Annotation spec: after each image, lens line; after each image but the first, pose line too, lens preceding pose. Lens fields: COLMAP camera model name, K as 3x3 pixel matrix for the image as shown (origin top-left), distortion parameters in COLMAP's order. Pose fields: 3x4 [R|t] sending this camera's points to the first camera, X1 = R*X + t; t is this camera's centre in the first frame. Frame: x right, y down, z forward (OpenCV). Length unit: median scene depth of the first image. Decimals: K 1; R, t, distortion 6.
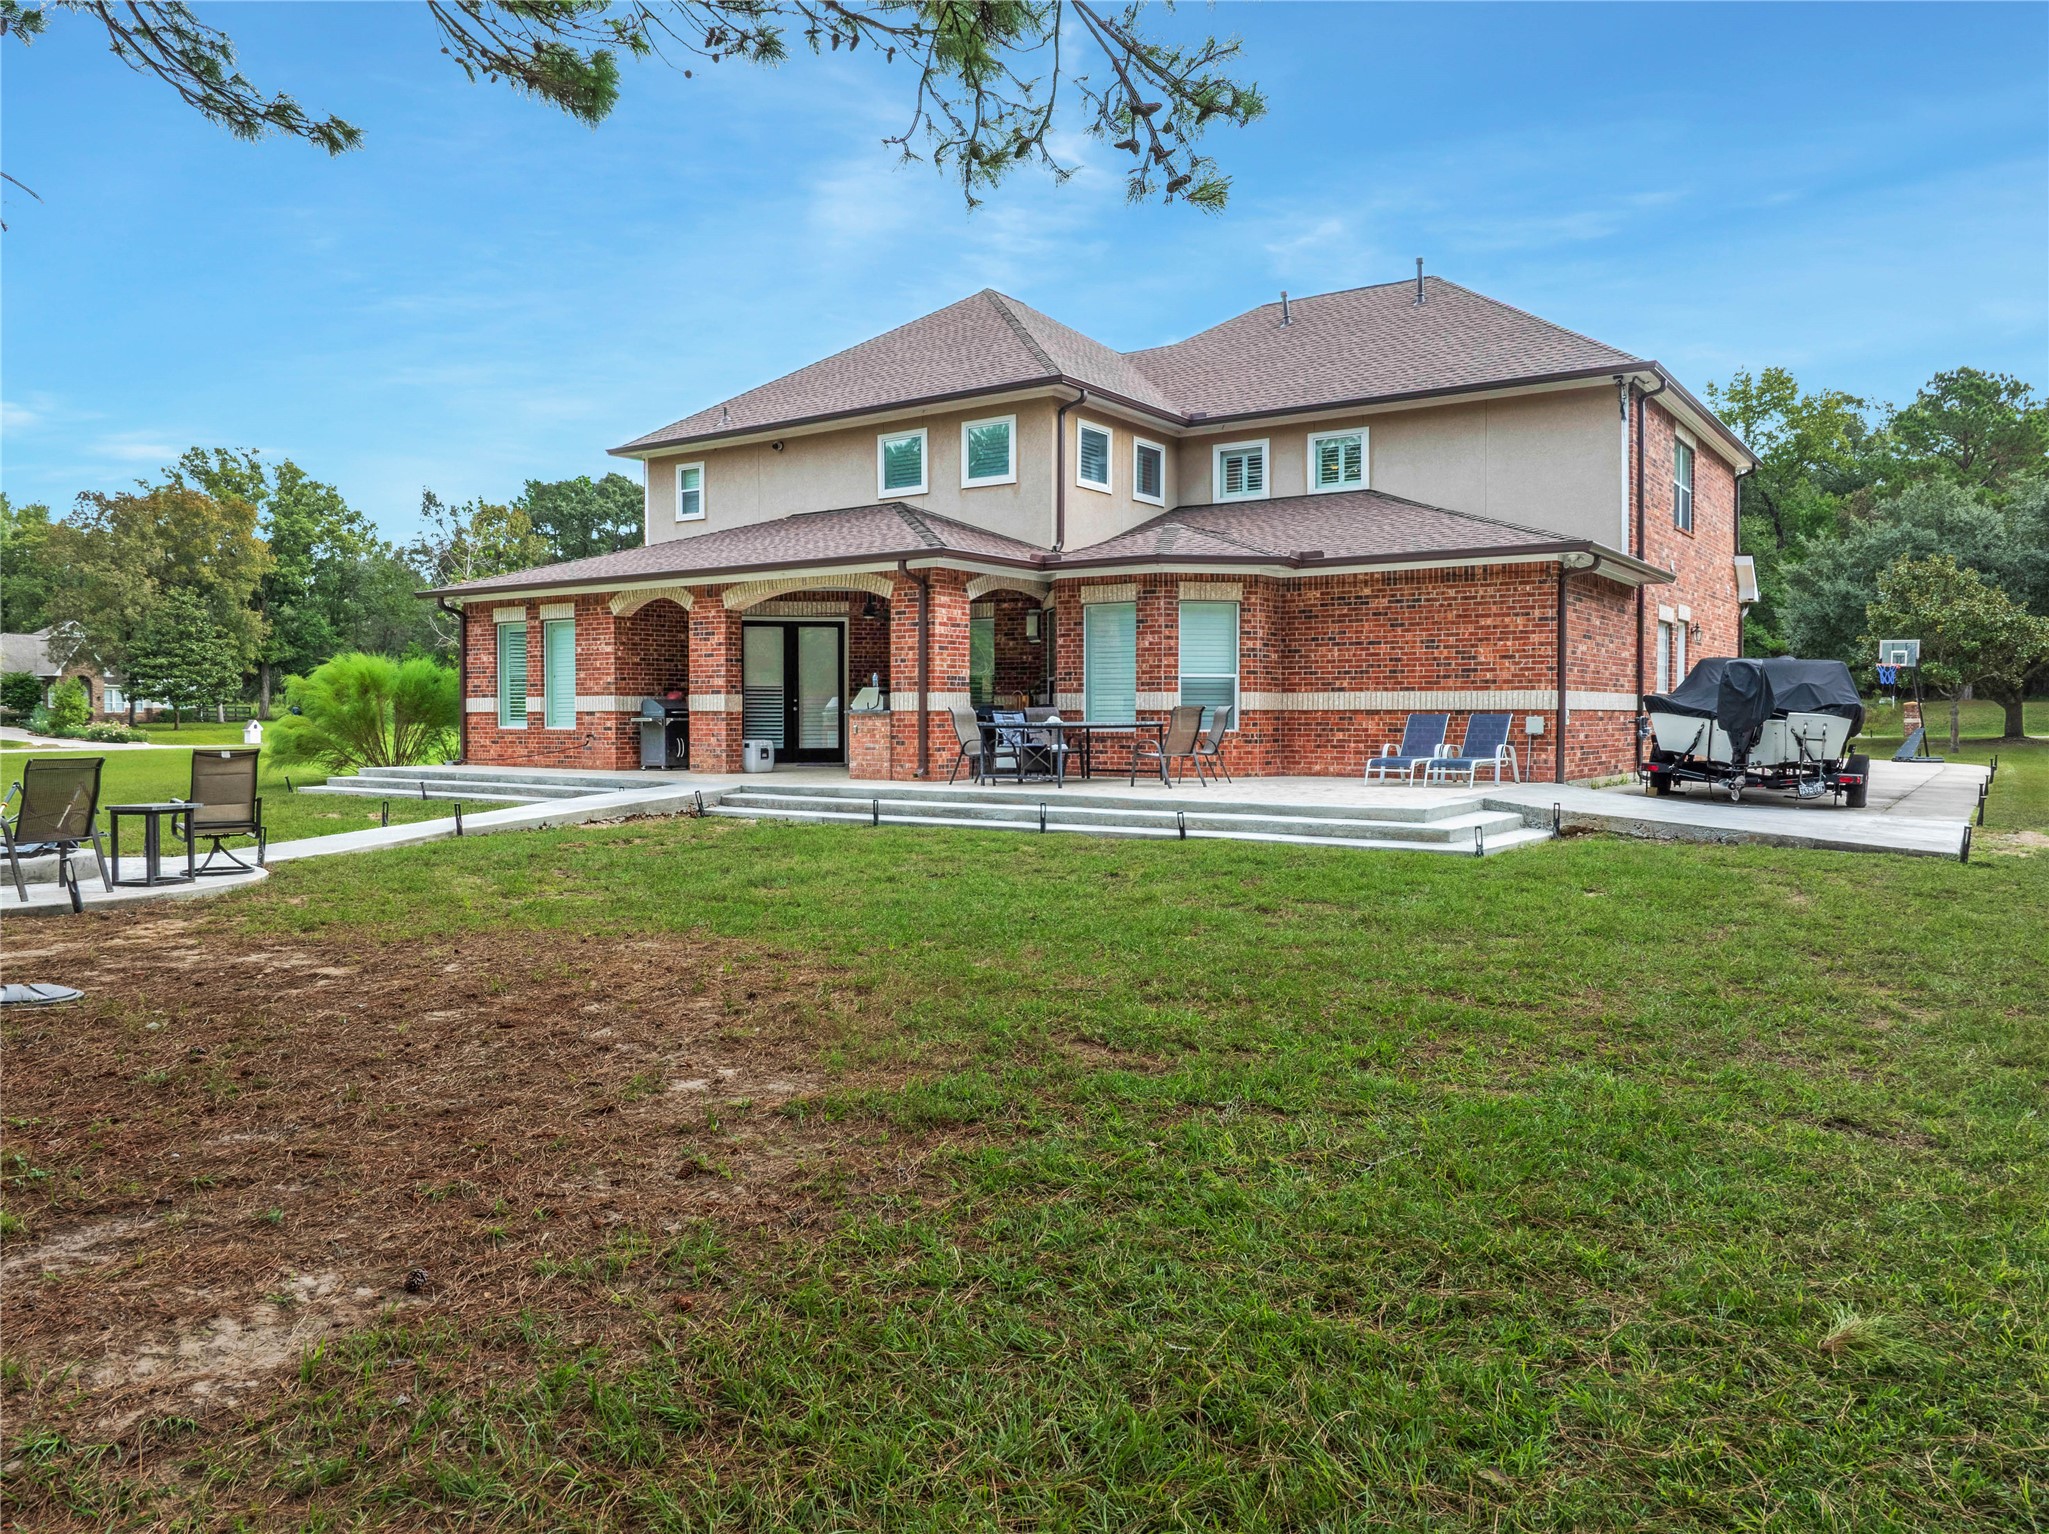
lens RADIAL K [[1455.5, 0, 1014.2], [0, 1455.5, 761.7], [0, 0, 1]] dist [-0.028259, -0.021863]
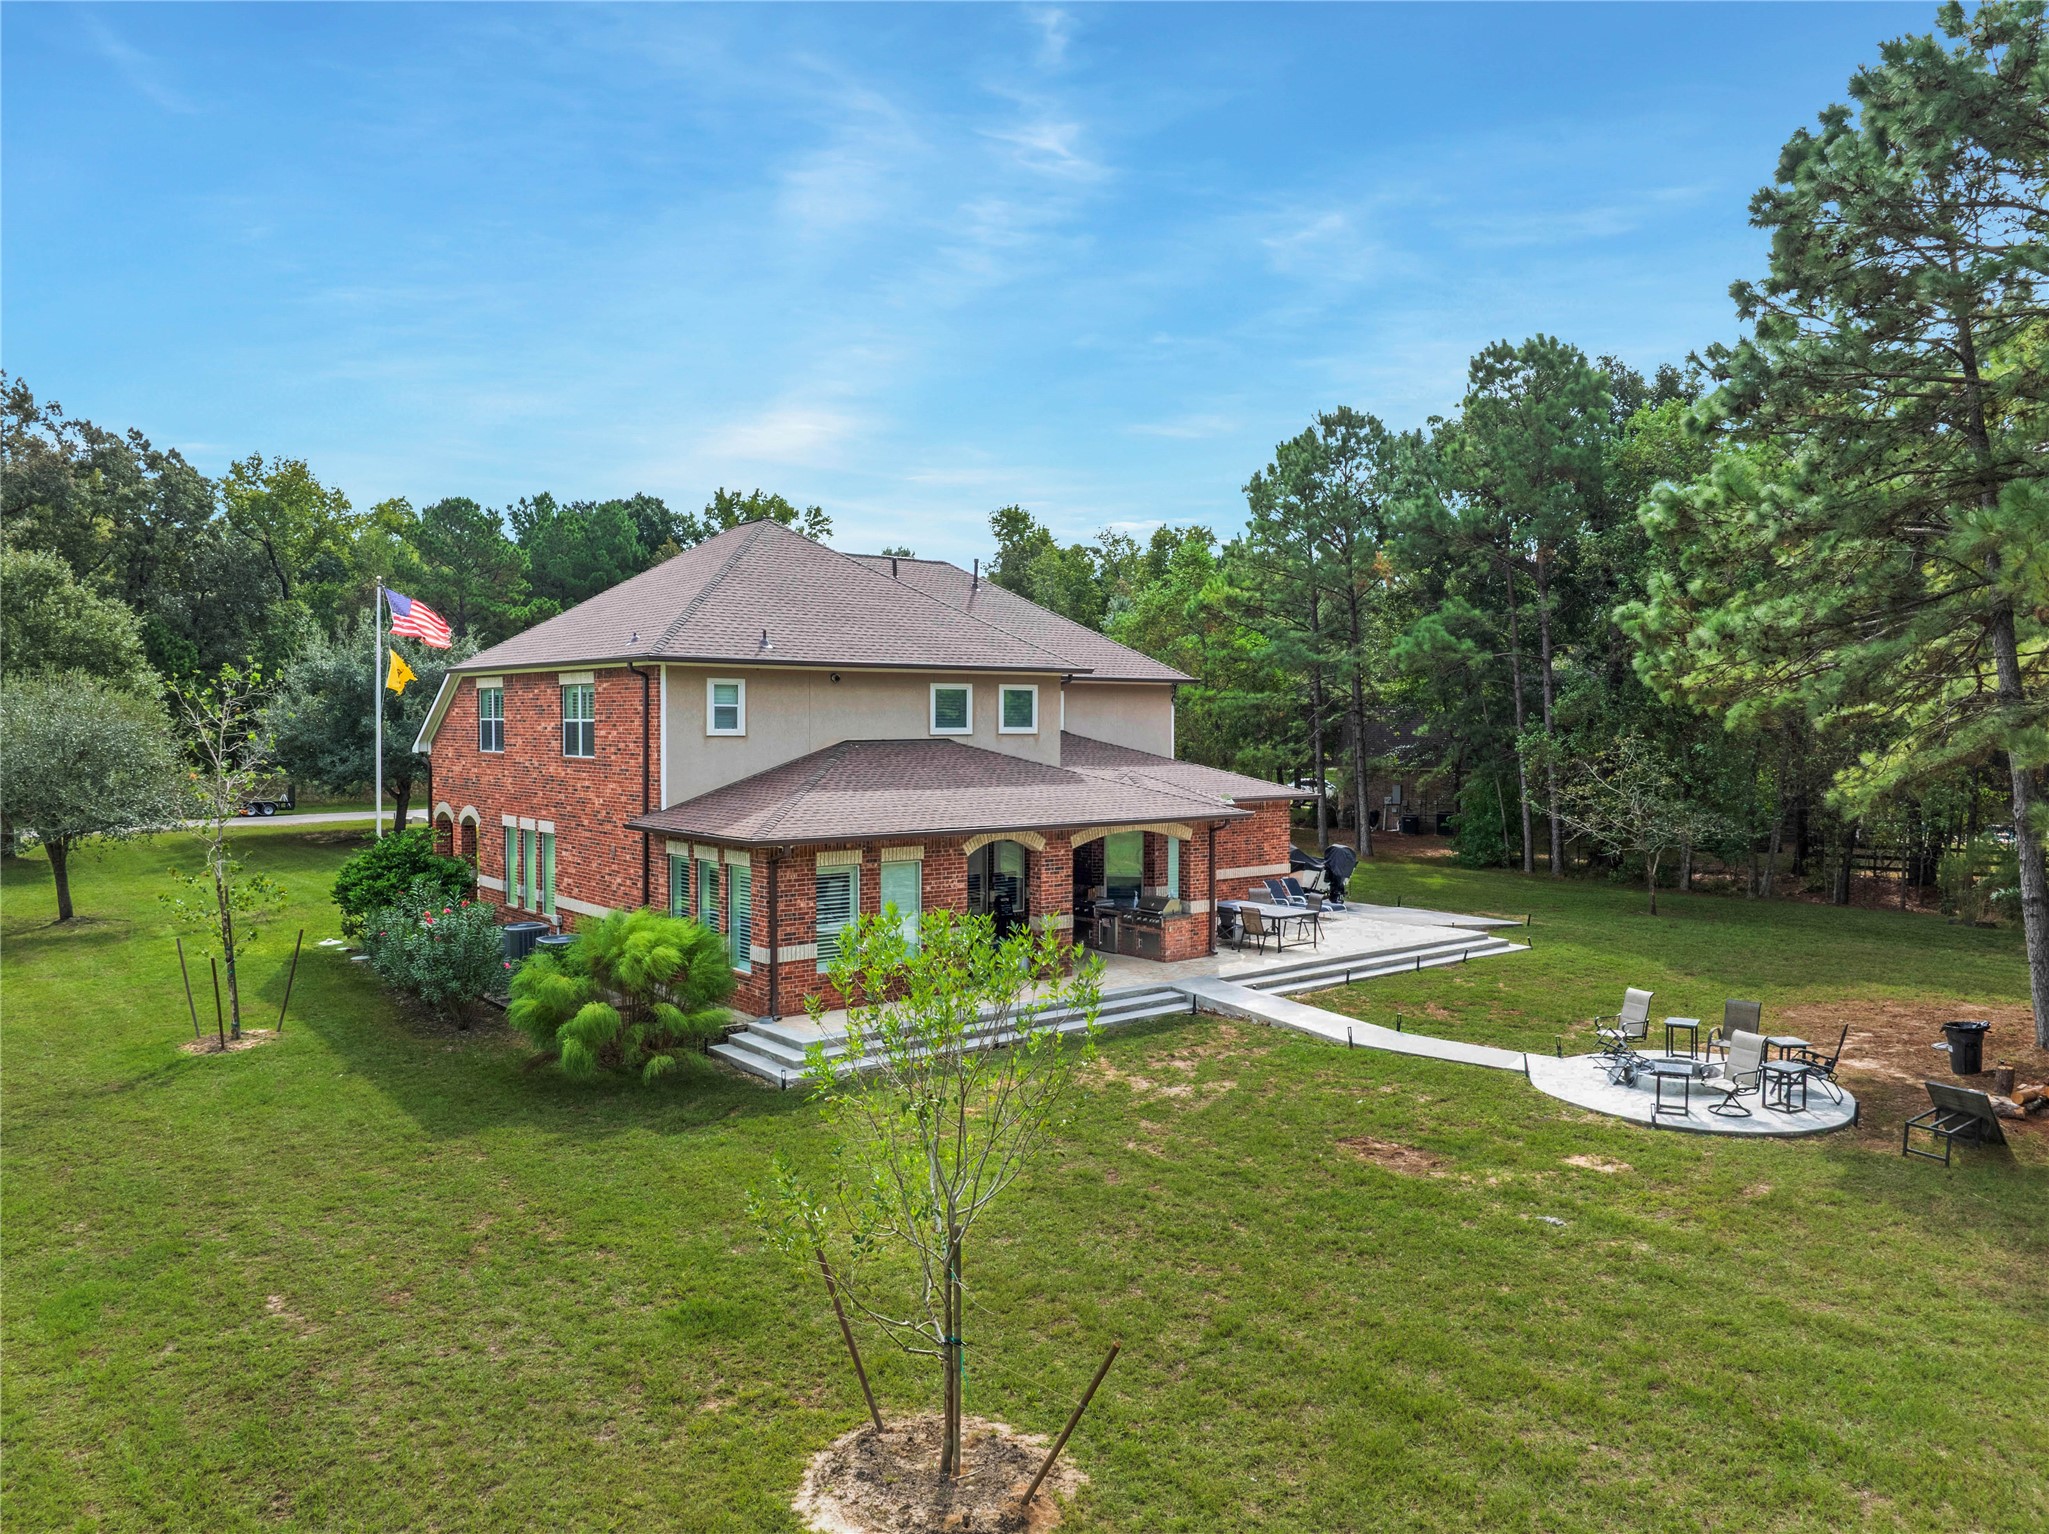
lens RADIAL K [[1455.5, 0, 1014.2], [0, 1455.5, 761.7], [0, 0, 1]] dist [-0.028259, -0.021863]
pose [[0.268510, -0.028376, 0.962859, -1.342490], [0.029005, 0.999351, 0.021363, -0.195056], [-0.962840, 0.022191, 0.269159, 0.644245]]
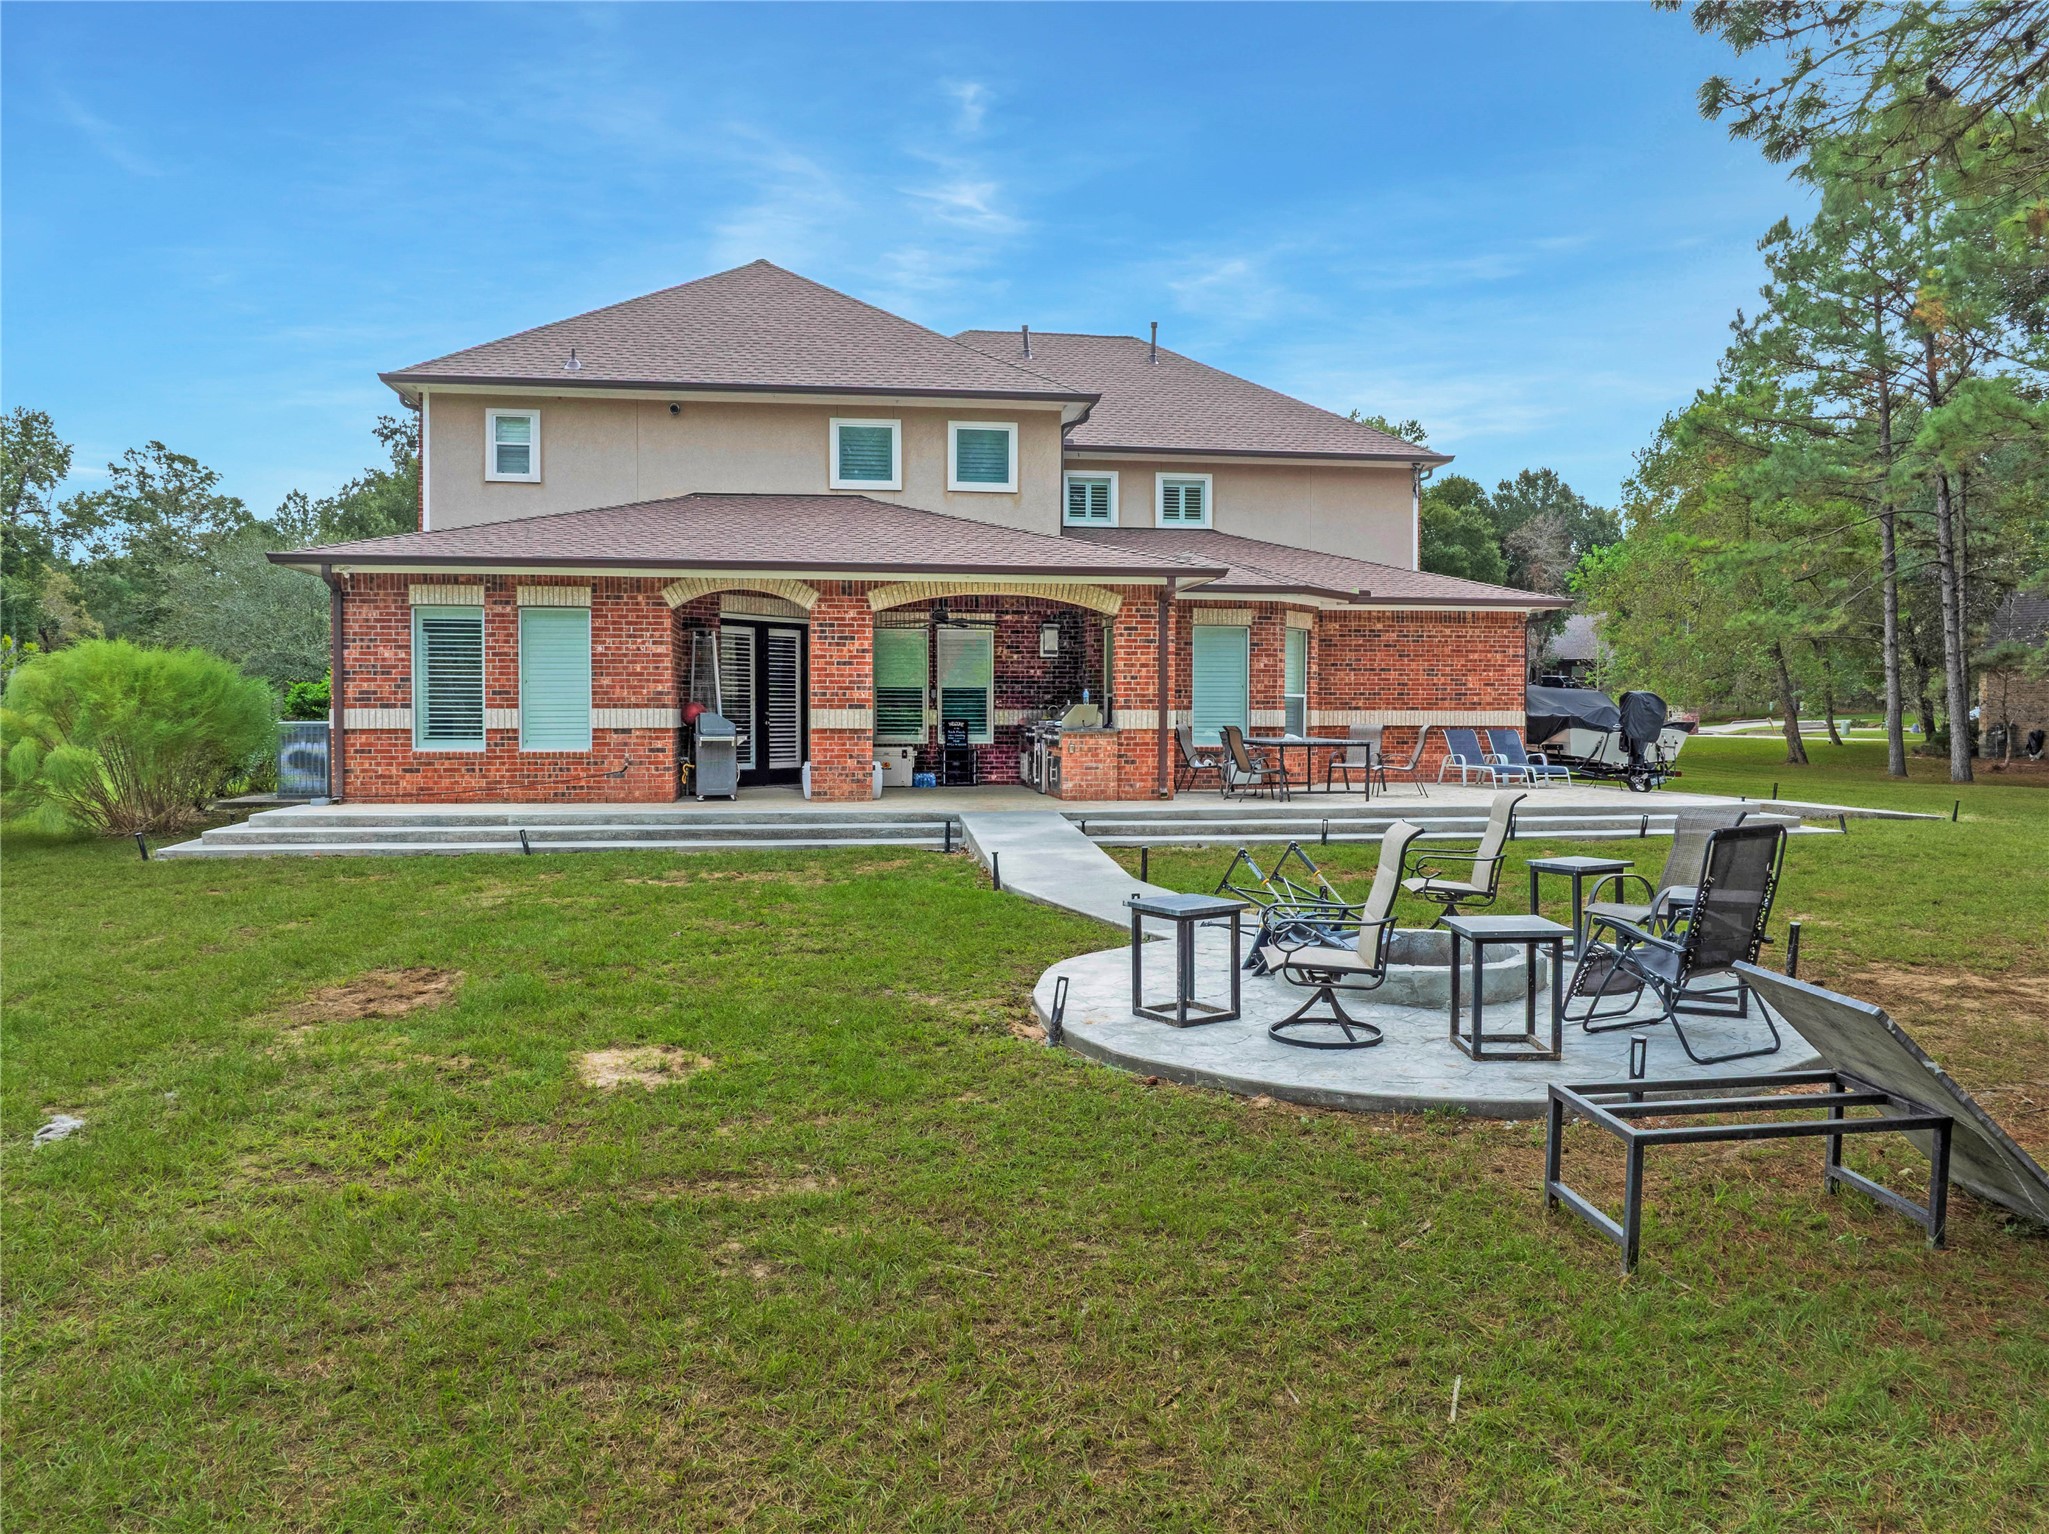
lens RADIAL K [[1455.5, 0, 1014.2], [0, 1455.5, 761.7], [0, 0, 1]] dist [-0.028259, -0.021863]
pose [[0.725364, -0.021513, 0.688030, -0.676568], [0.019400, 0.999753, 0.010807, -0.021051], [-0.688092, 0.005509, 0.725602, 0.289640]]
